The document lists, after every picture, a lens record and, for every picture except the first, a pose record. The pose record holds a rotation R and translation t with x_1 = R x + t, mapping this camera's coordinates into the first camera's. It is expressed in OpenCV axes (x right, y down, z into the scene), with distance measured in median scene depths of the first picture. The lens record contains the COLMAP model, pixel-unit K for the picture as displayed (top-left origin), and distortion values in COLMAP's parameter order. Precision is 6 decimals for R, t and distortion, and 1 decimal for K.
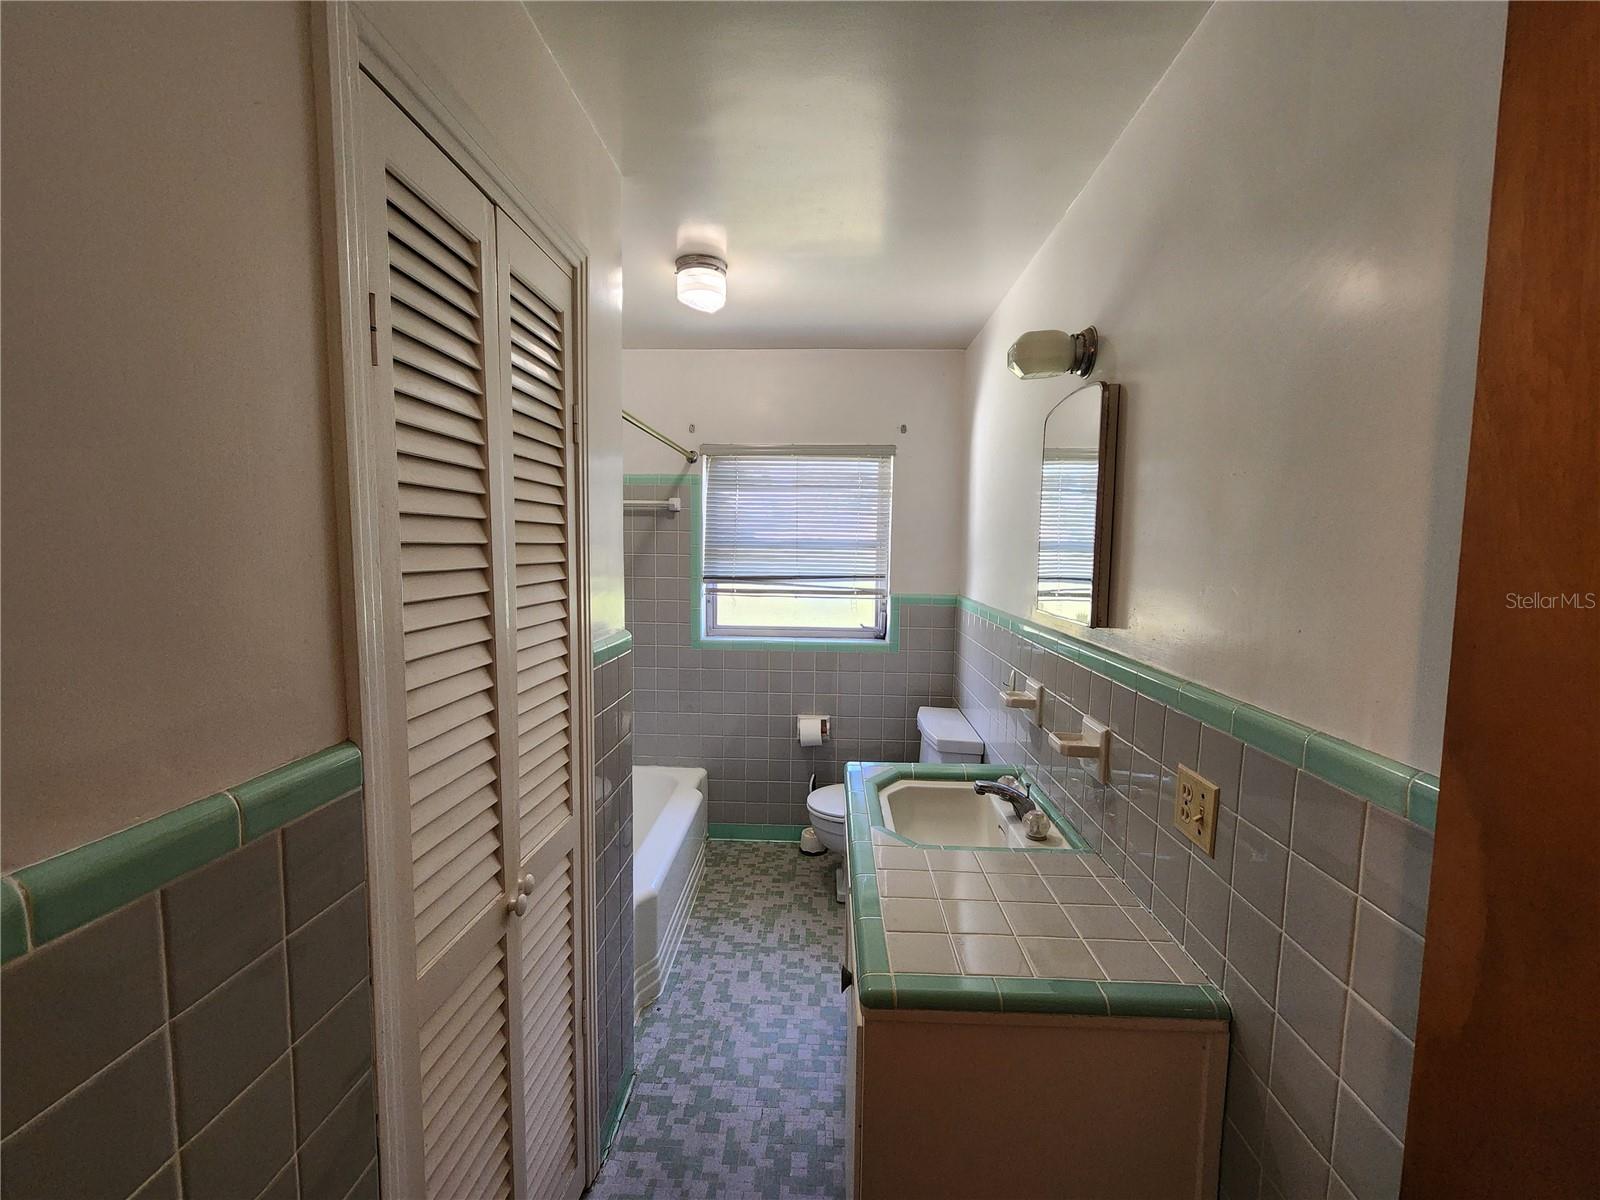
lens RADIAL K [[655.0, 0, 800.0], [0, 655.0, 600.0], [0, 0, 1]] dist [0.002483, 0.000117]
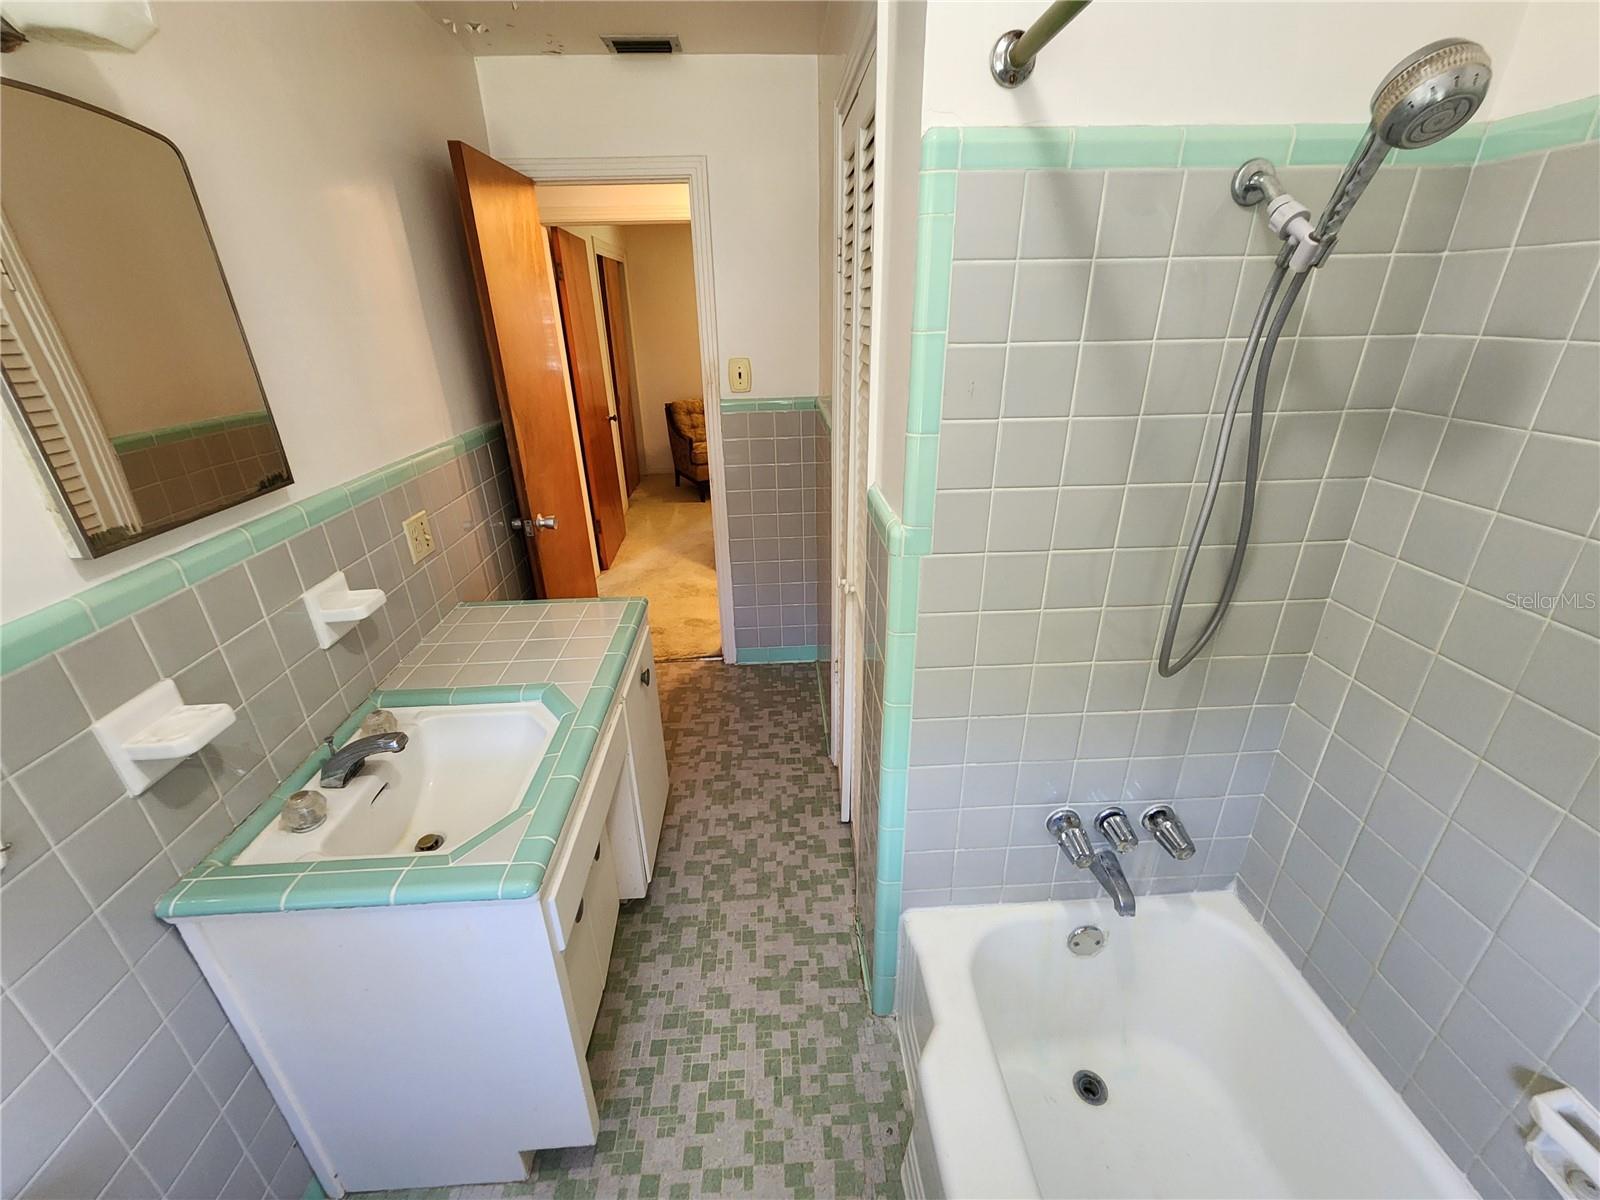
lens RADIAL K [[655.0, 0, 800.0], [0, 655.0, 600.0], [0, 0, 1]] dist [0.002483, 0.000117]
pose [[-0.995151, 0.035643, -0.091669, -0.100512], [-0.012432, 0.878963, 0.476728, -0.195213], [0.097565, 0.475556, -0.874258, 1.585610]]
